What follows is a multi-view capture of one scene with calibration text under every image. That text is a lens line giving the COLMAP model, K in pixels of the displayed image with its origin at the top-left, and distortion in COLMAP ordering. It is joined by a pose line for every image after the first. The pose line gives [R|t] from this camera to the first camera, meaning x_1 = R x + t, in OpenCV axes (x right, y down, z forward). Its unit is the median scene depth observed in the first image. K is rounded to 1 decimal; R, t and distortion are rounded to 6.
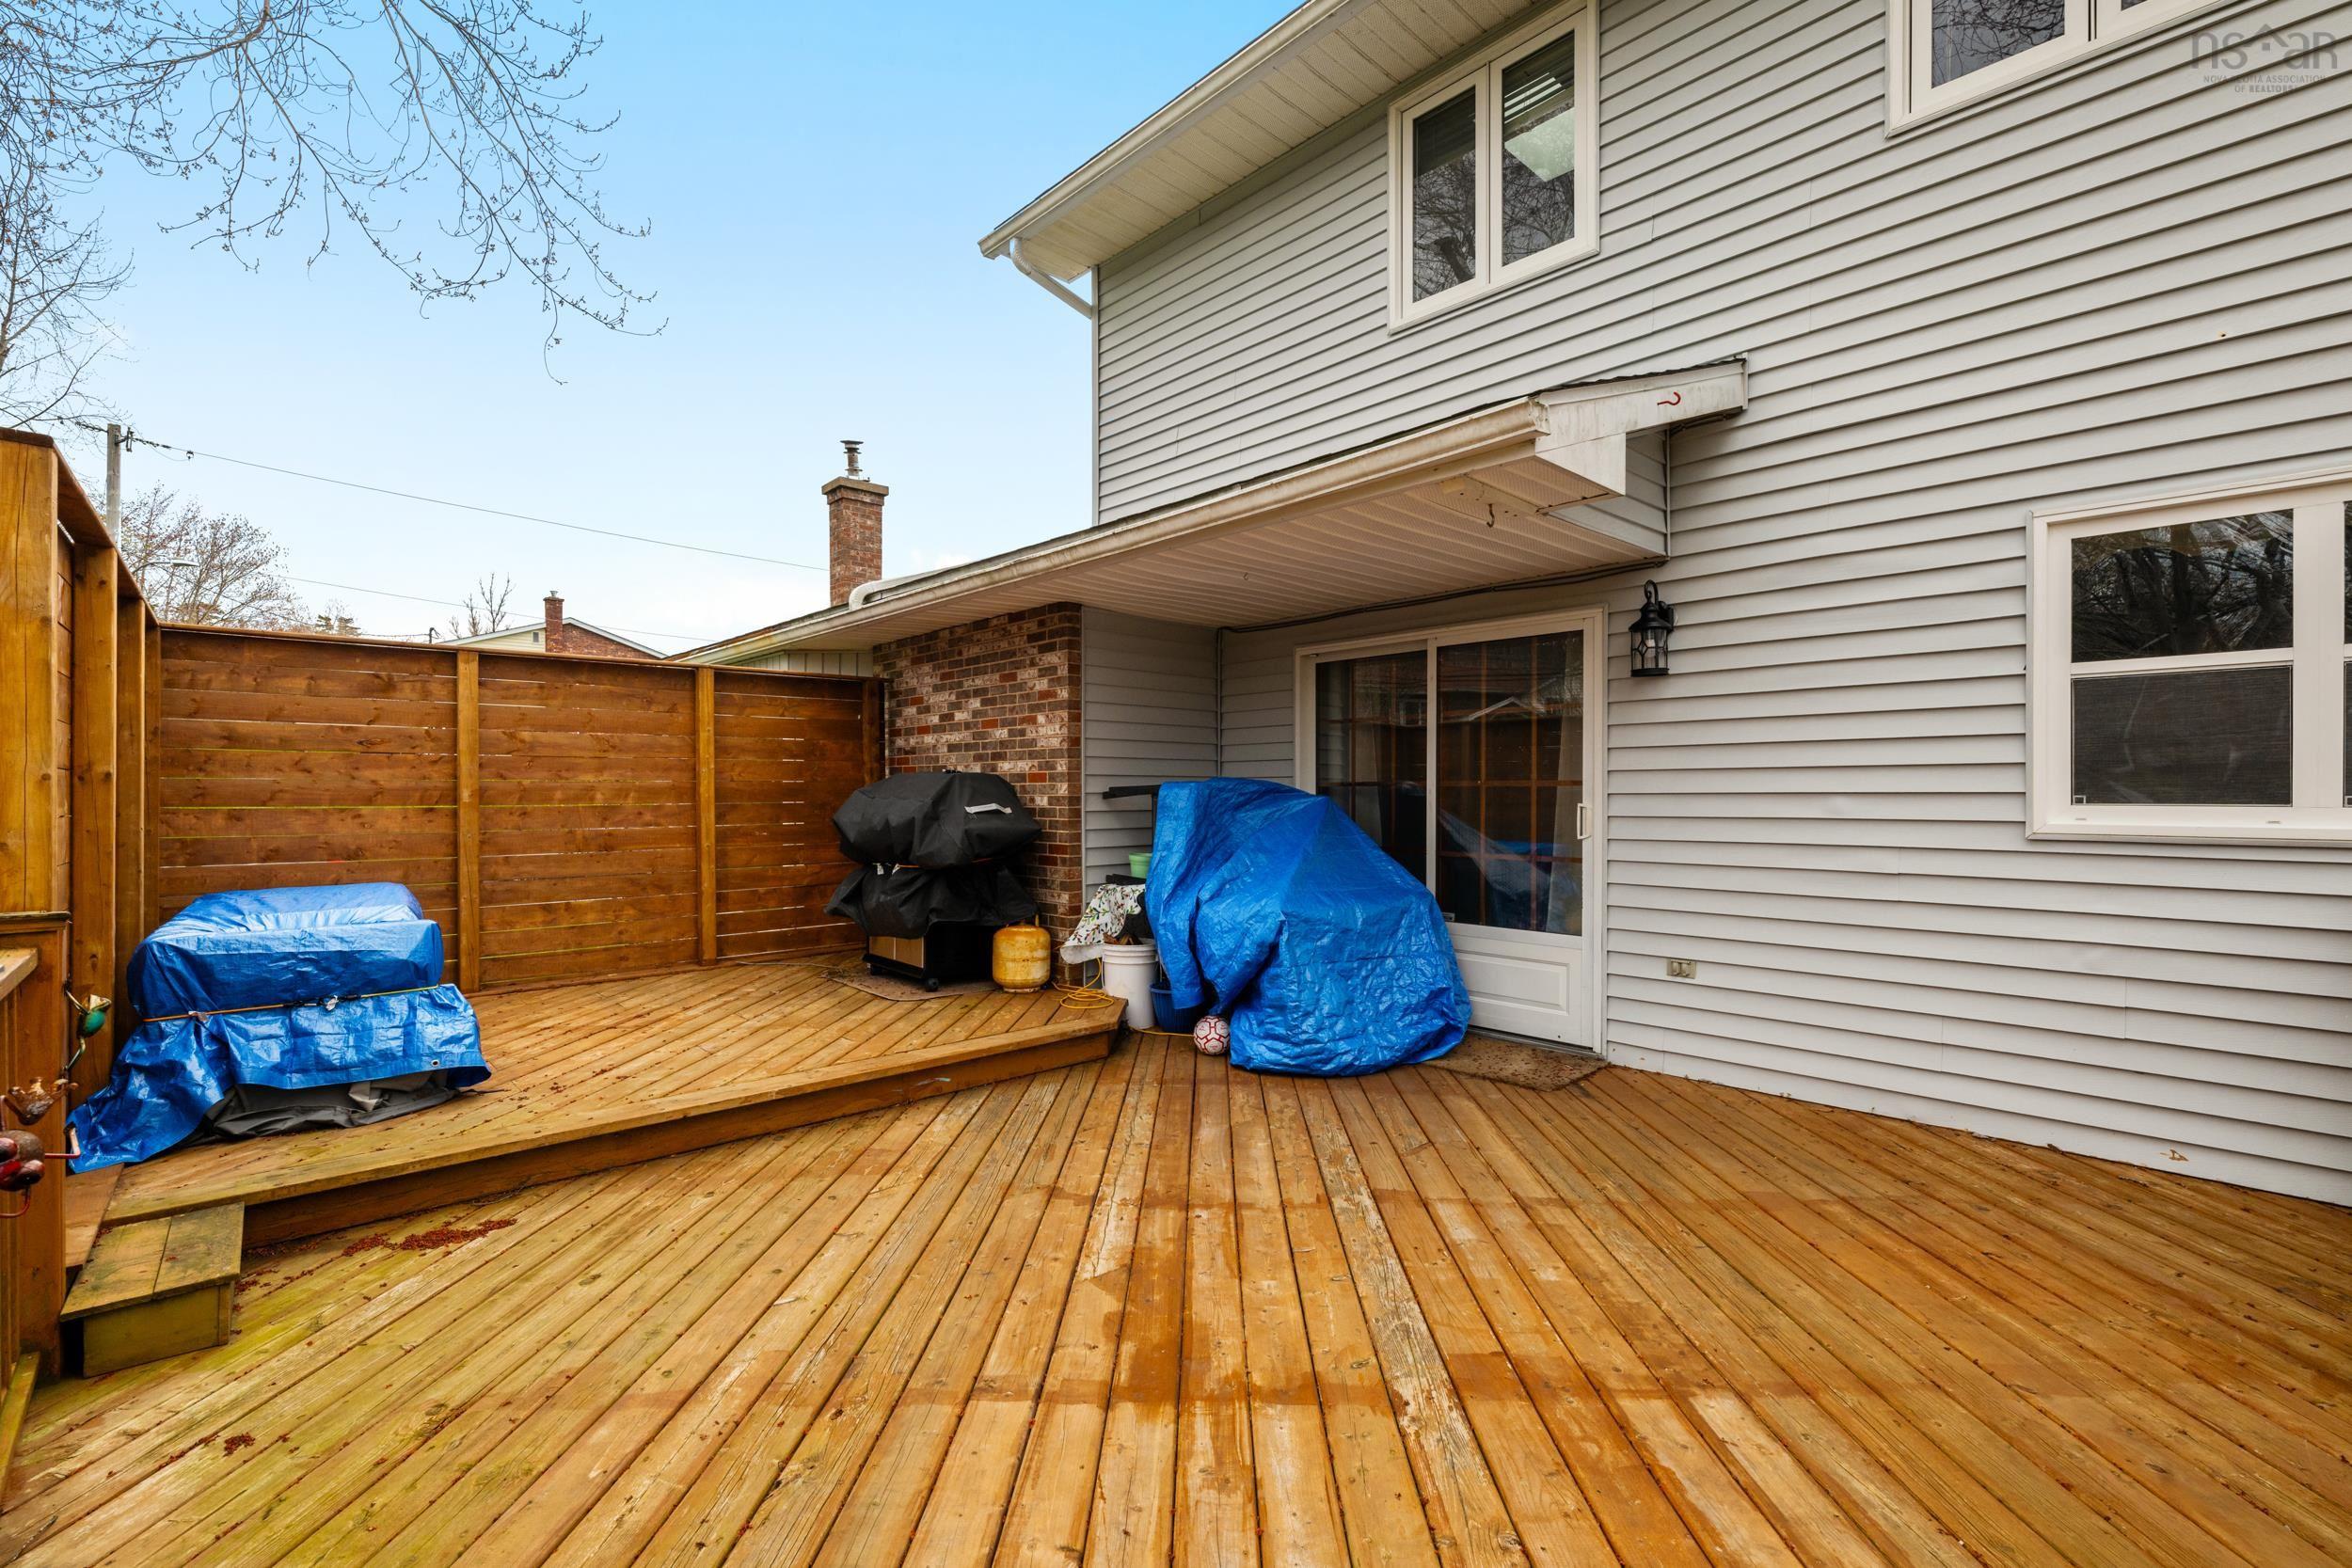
lens RADIAL K [[1020.4, 0, 1171.6], [0, 1020.4, 788.3], [0, 0, 1]] dist [0.001674, -0.000121]
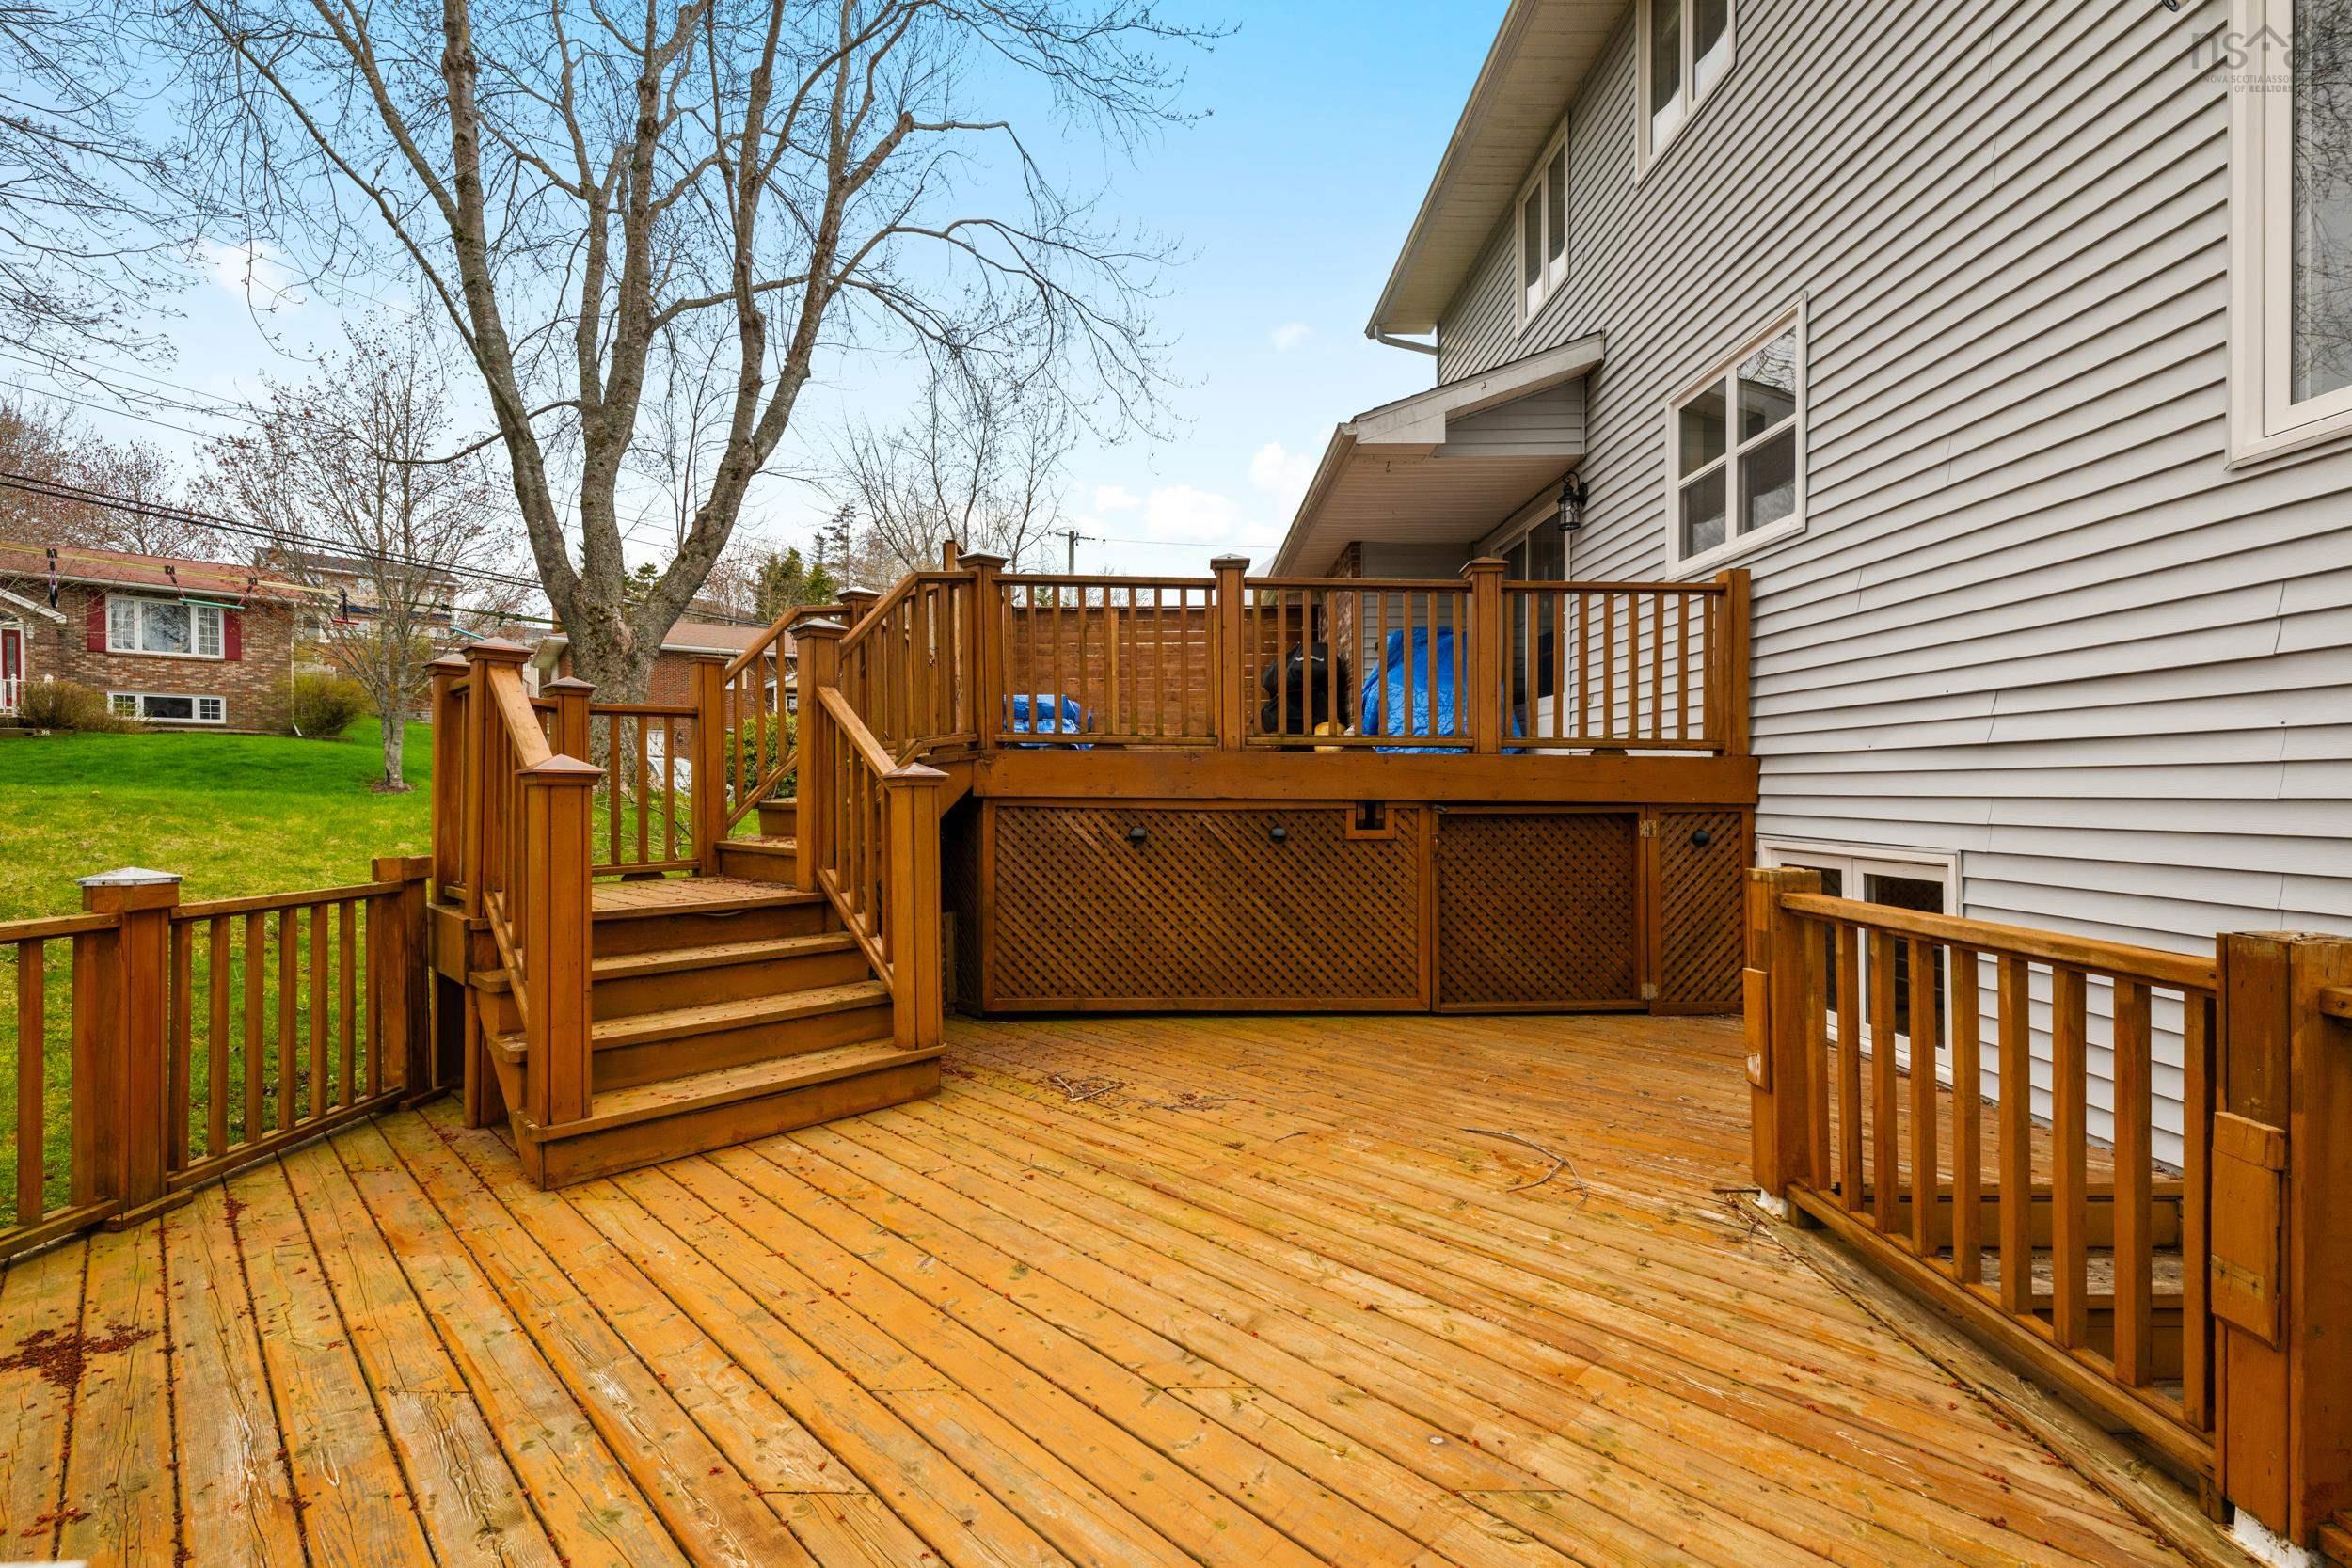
lens RADIAL K [[1020.4, 0, 1157.2], [0, 1020.4, 788.1], [0, 0, 1]] dist [0.001674, -0.000121]
pose [[0.728058, -0.001513, -0.685514, 0.755977], [0.008456, 0.999941, 0.006774, 0.203431], [0.685463, -0.010728, 0.728028, -0.473221]]
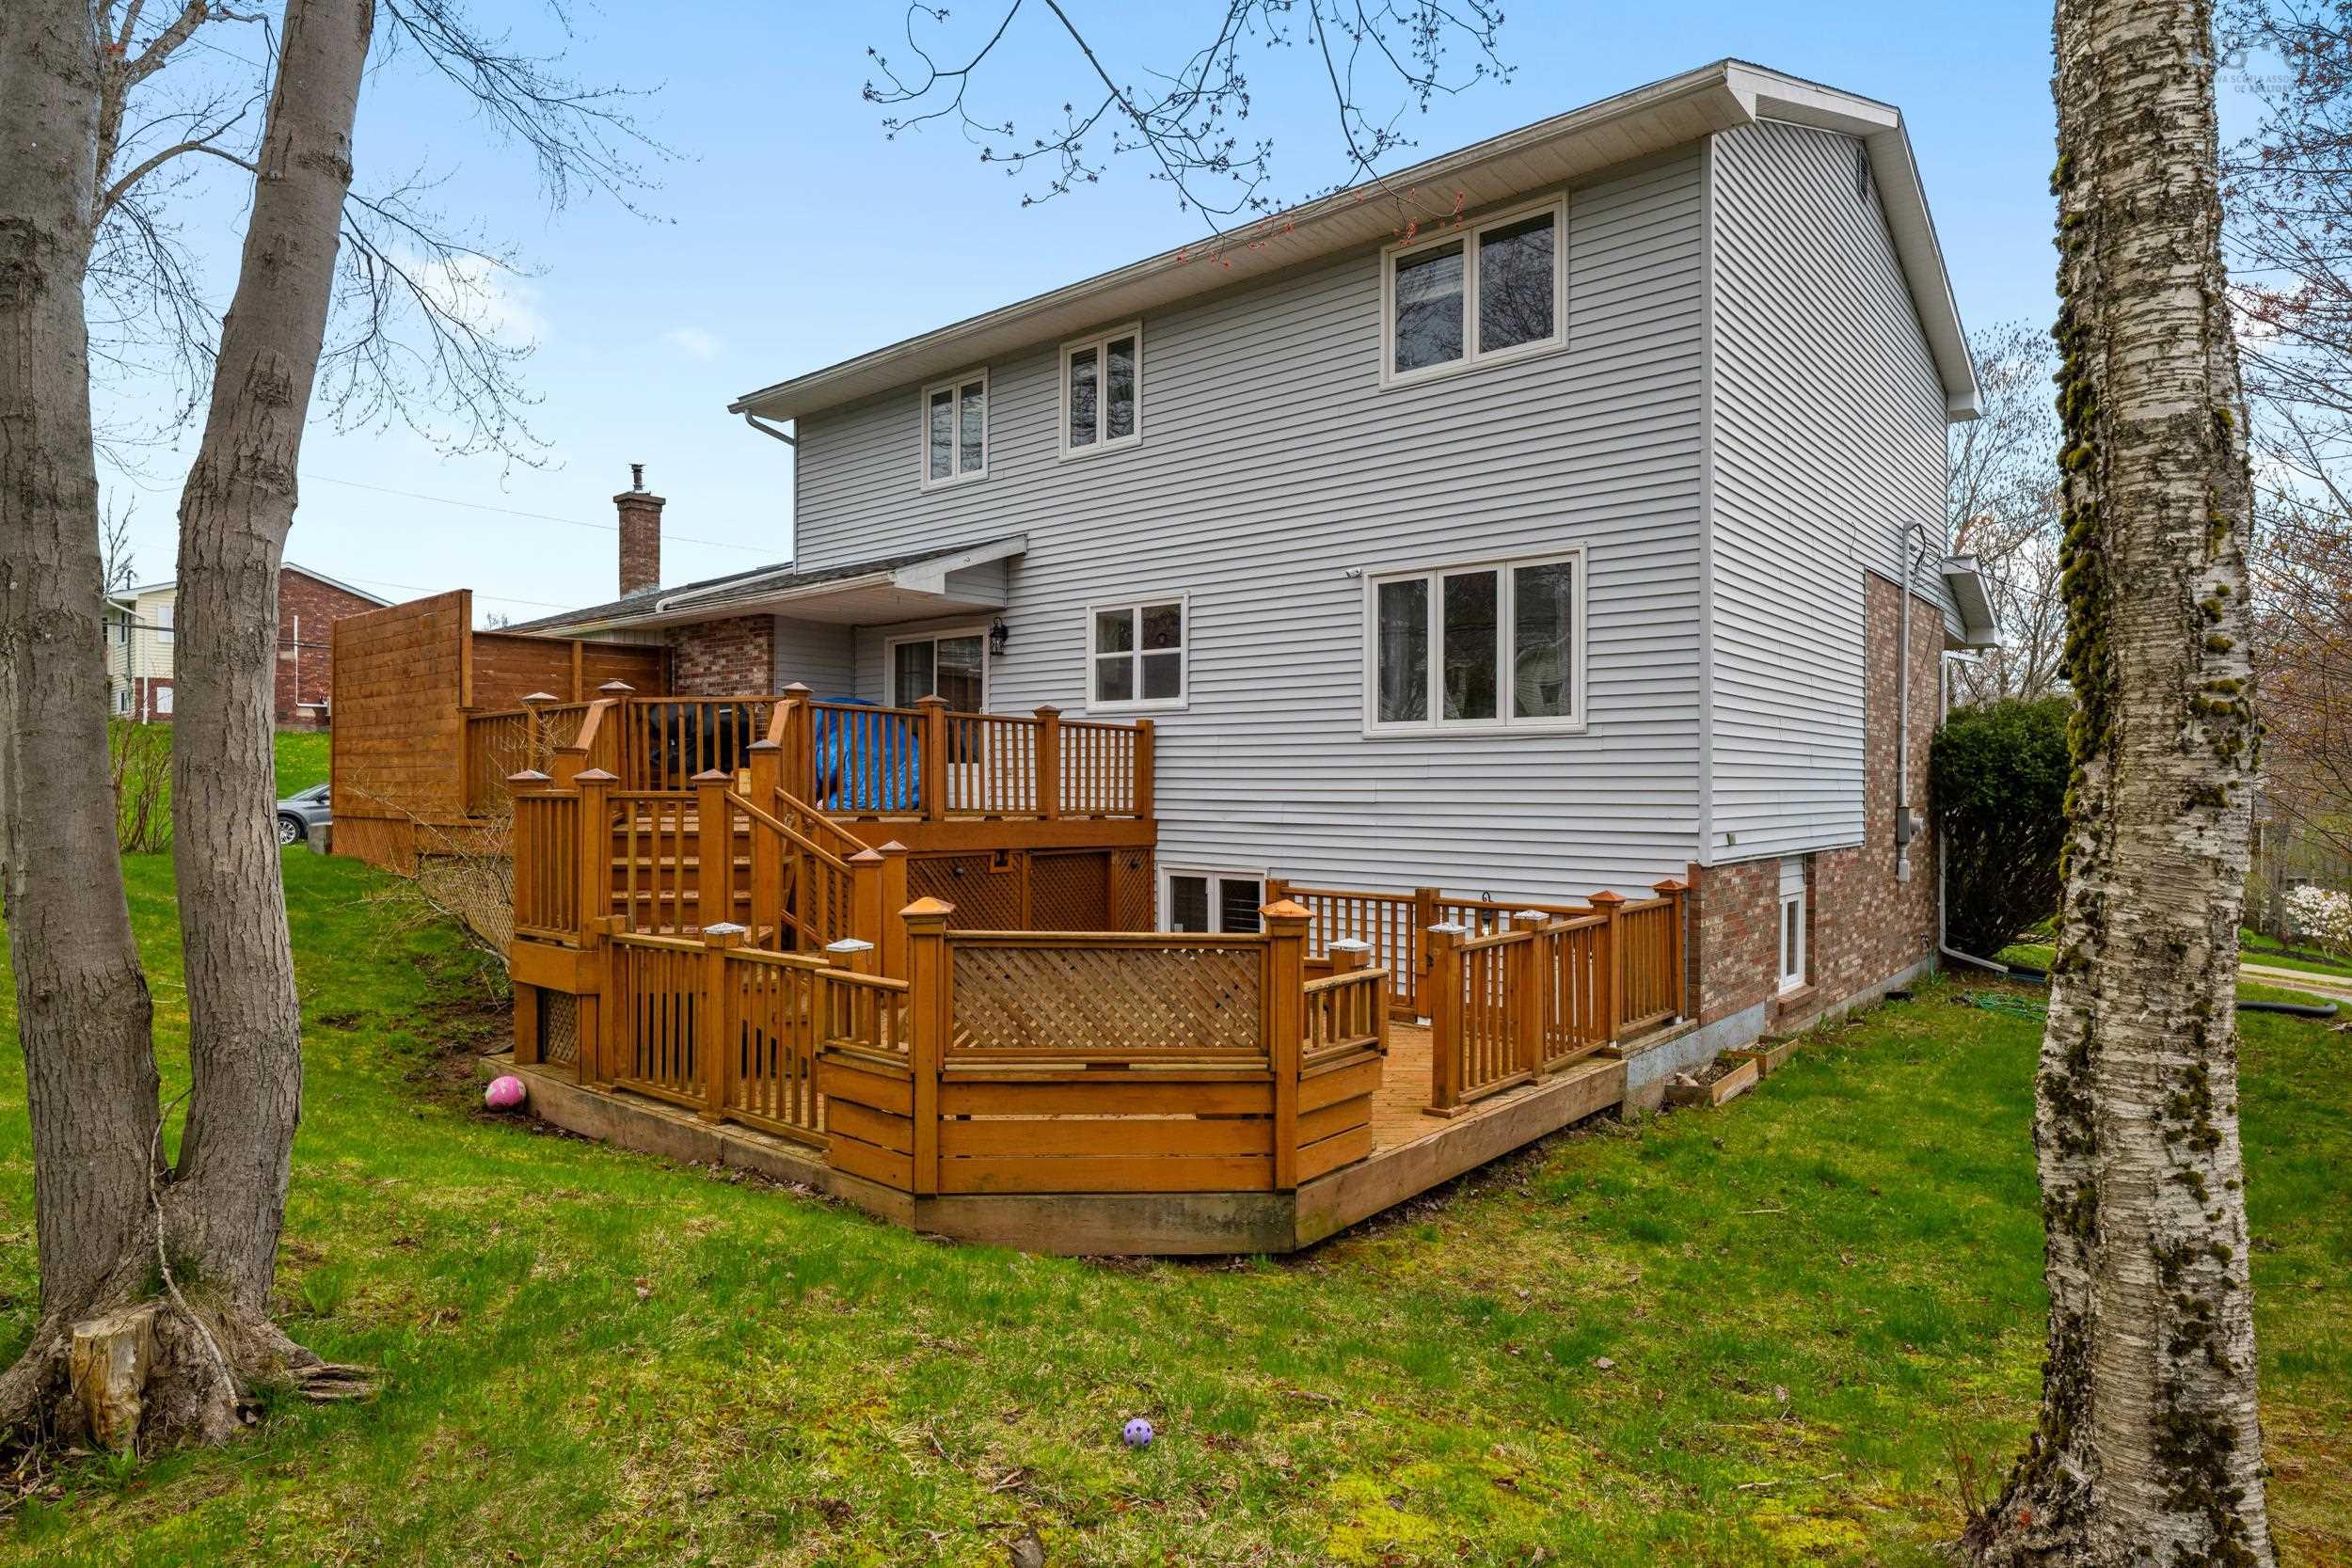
lens RADIAL K [[1294.9, 0, 1170.8], [0, 1294.9, 793.0], [0, 0, 1]] dist [-0.024120, -0.000680]
pose [[0.992362, 0.005848, 0.123222, 0.336115], [-0.007264, 0.999913, 0.011047, 0.126916], [-0.123147, -0.011858, 0.992318, -1.473386]]
